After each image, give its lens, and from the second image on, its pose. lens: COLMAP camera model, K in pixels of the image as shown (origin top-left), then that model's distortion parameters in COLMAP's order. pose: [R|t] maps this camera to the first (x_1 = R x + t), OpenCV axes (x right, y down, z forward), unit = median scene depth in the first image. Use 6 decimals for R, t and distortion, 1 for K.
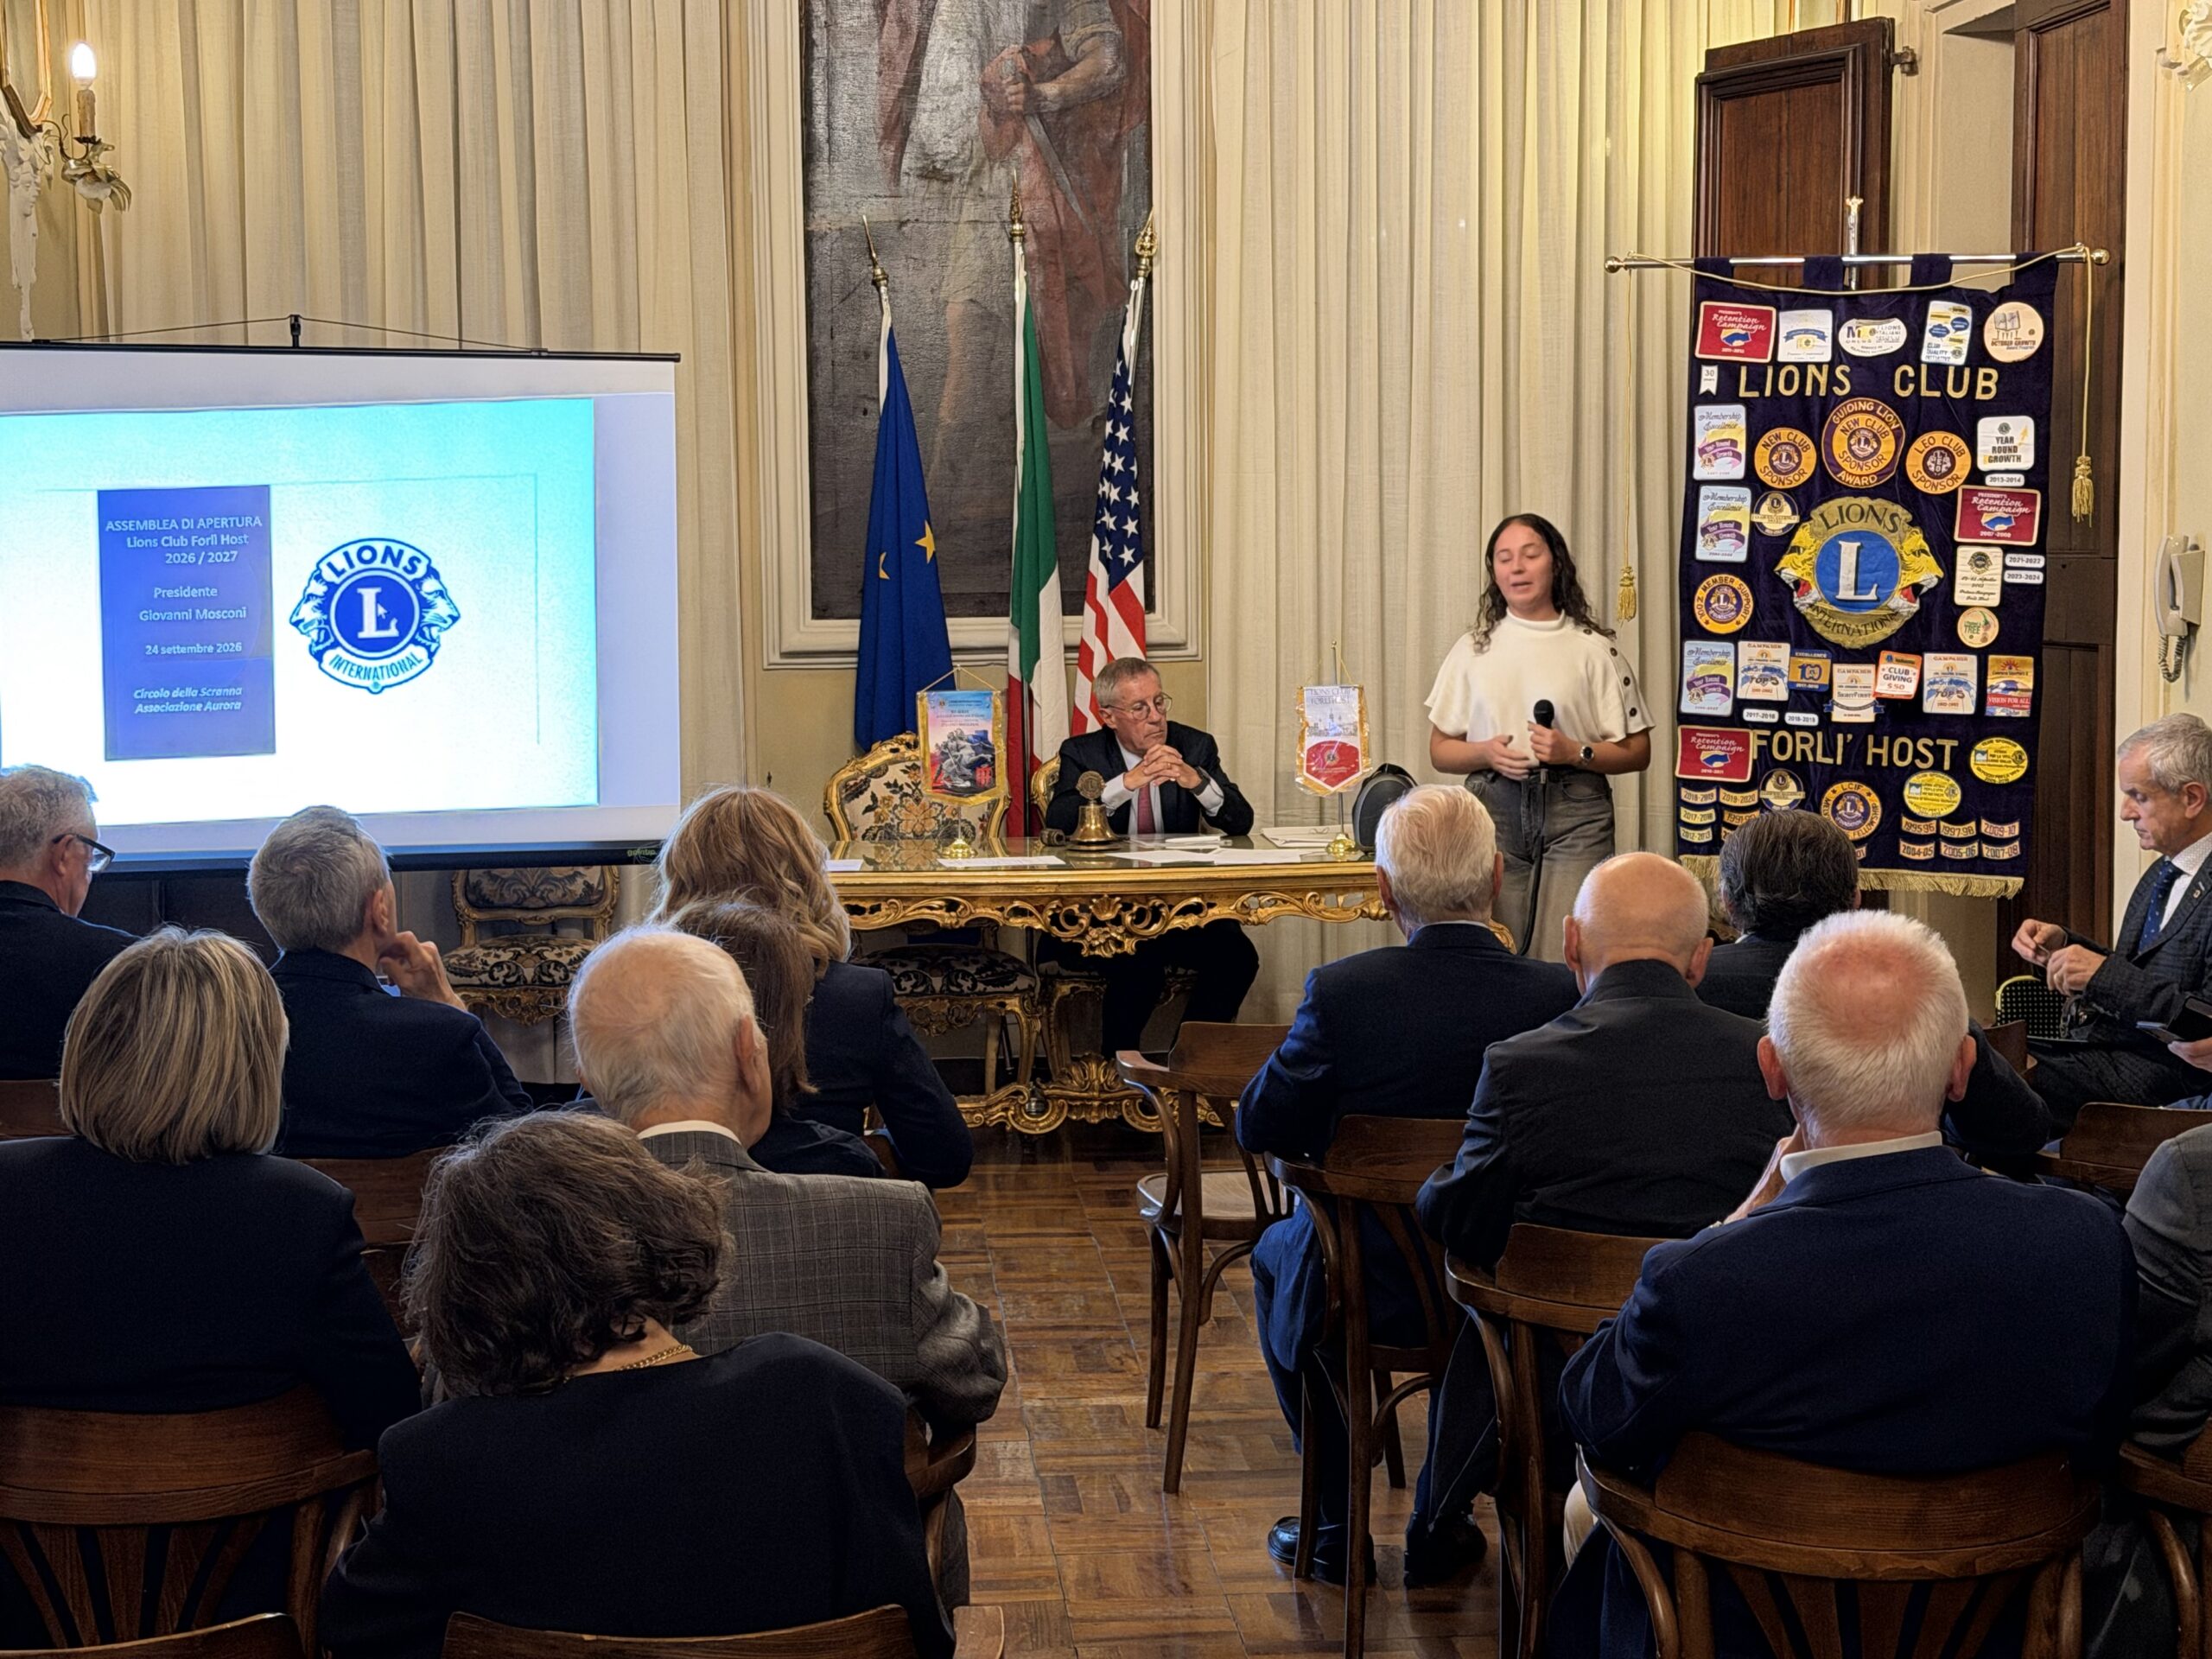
lens RADIAL K [[3795.8, 0, 1102.2], [0, 3795.8, 825.5], [0, 0, 1]] dist [0.073012, 0.000000]
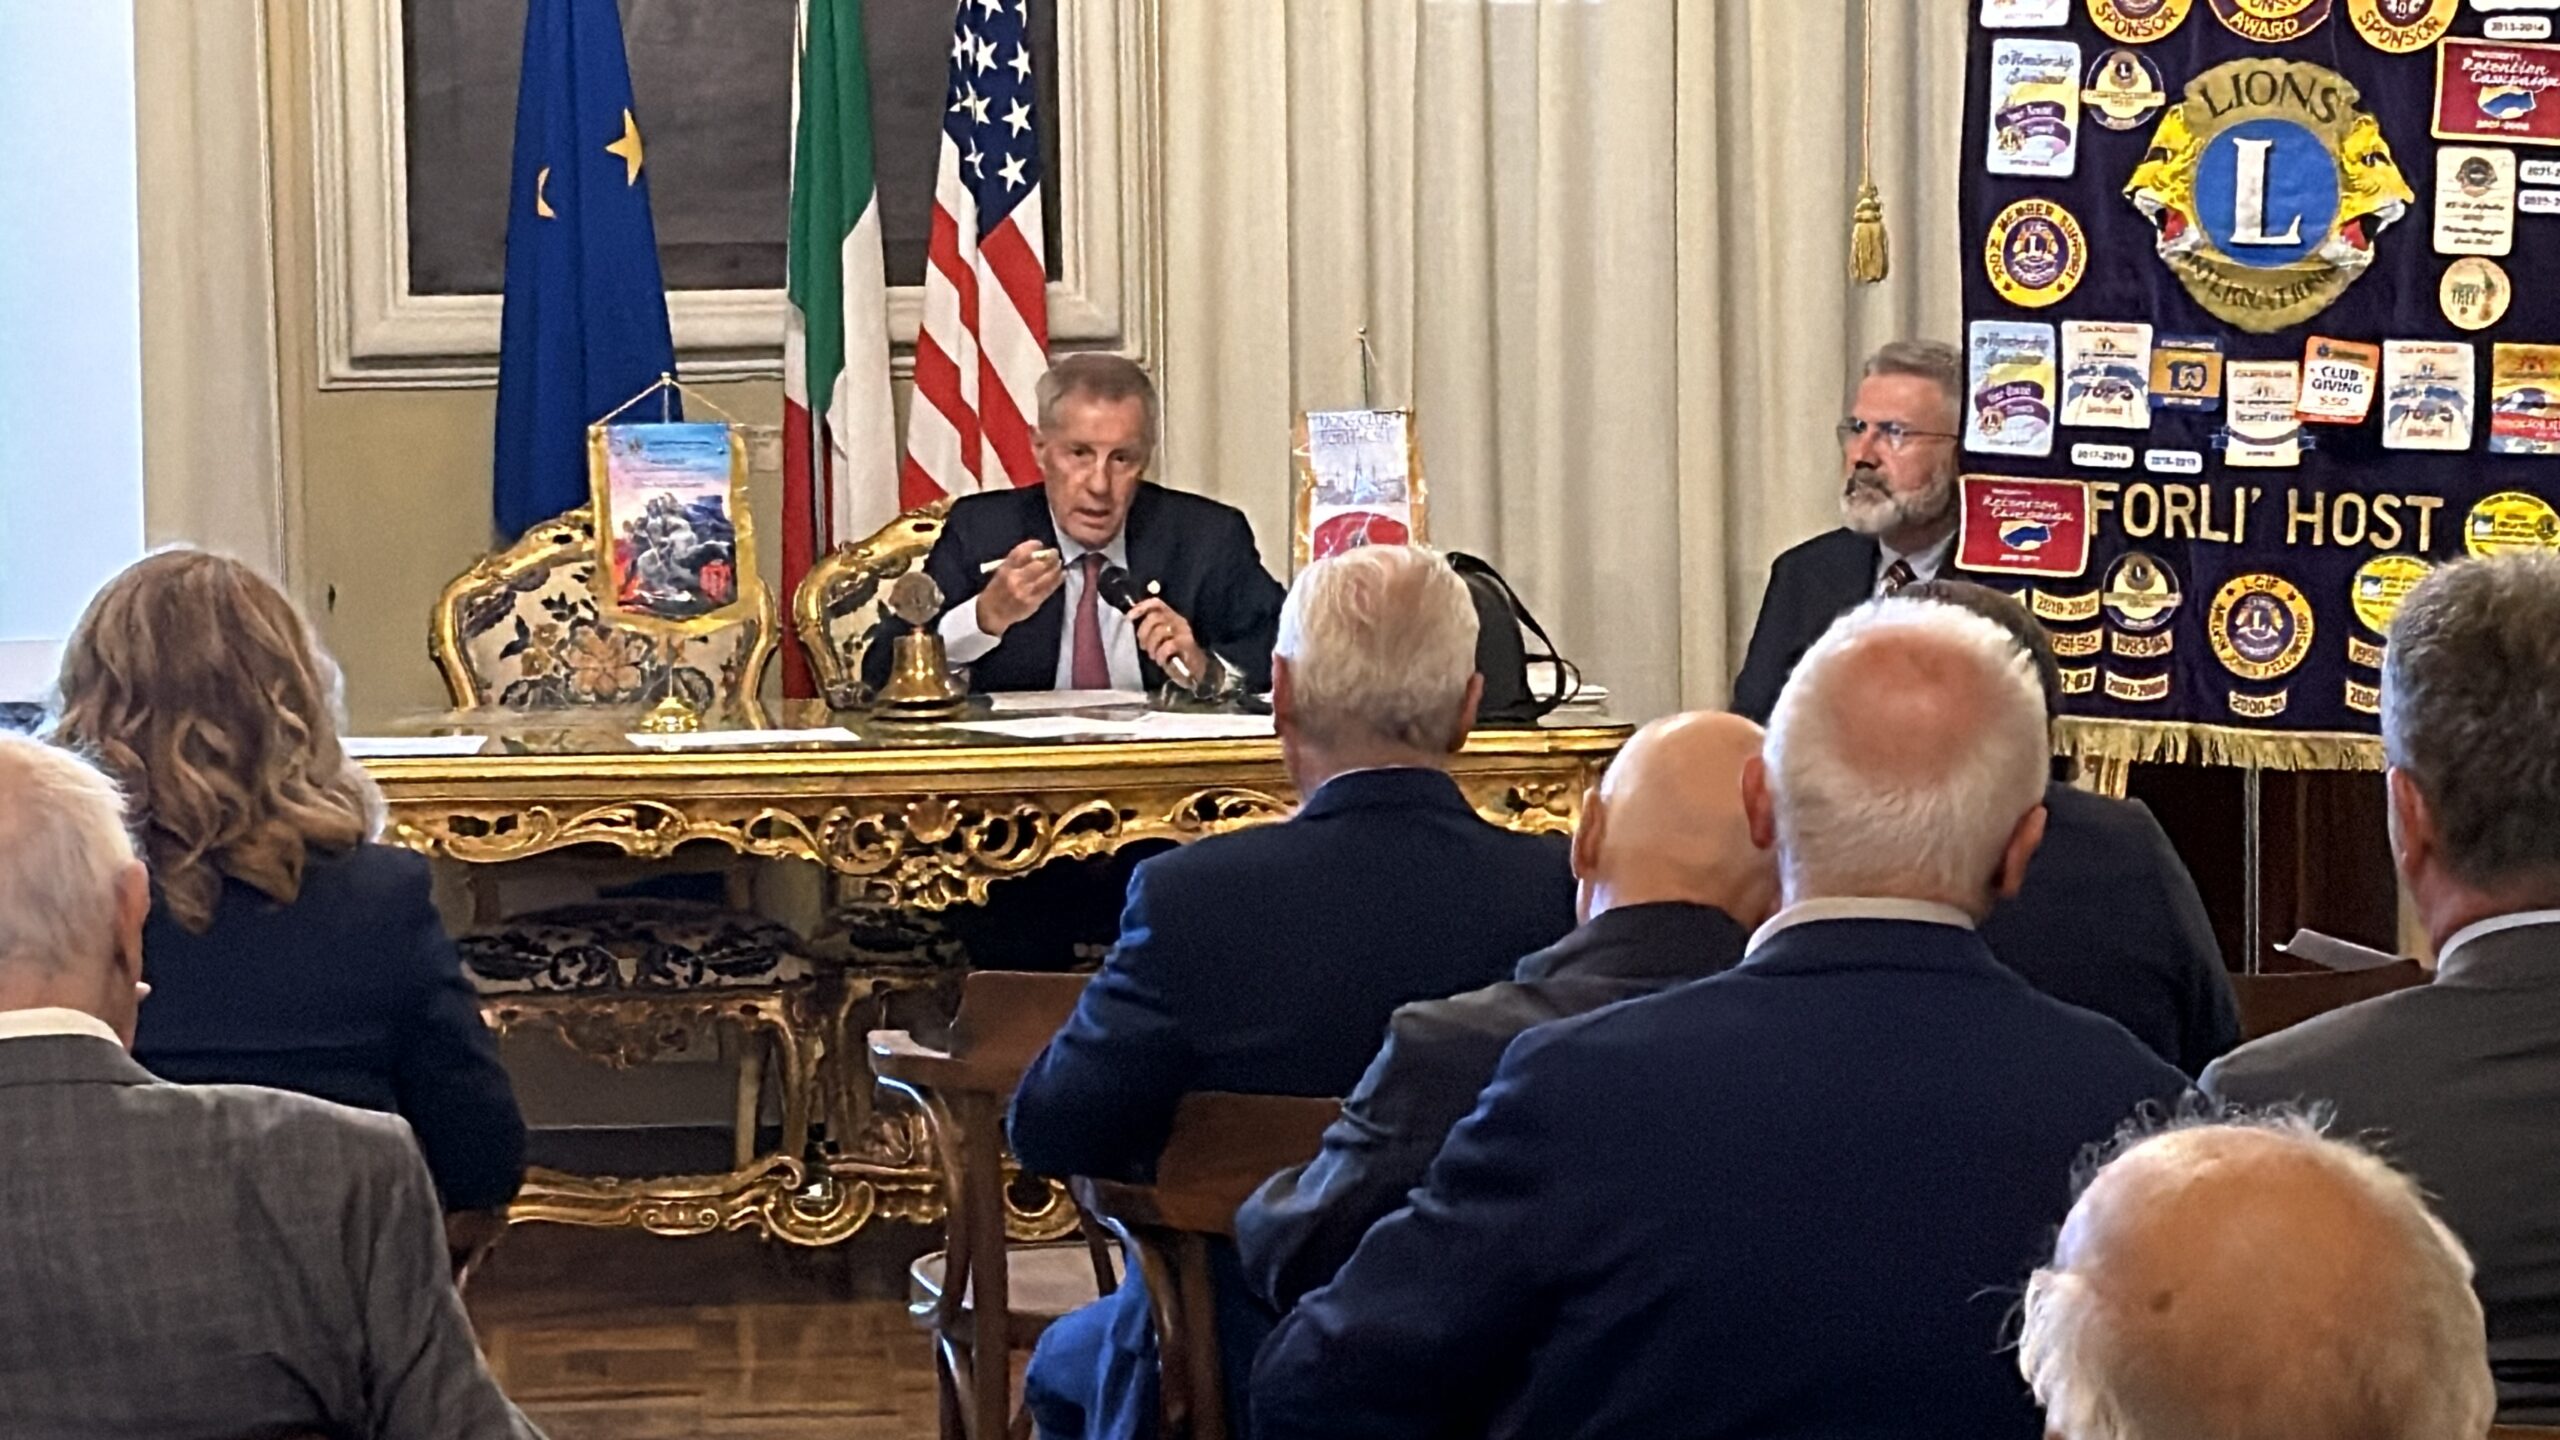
lens RADIAL K [[8387.8, 0, 1285.9], [0, 8387.8, 725.7], [0, 0, 1]] dist [0.046125, 0.000000]
pose [[0.999961, -0.004862, 0.007366, 0.042653], [0.004908, 0.999968, -0.006245, 0.015963], [-0.007335, 0.006281, 0.999953, -0.198317]]
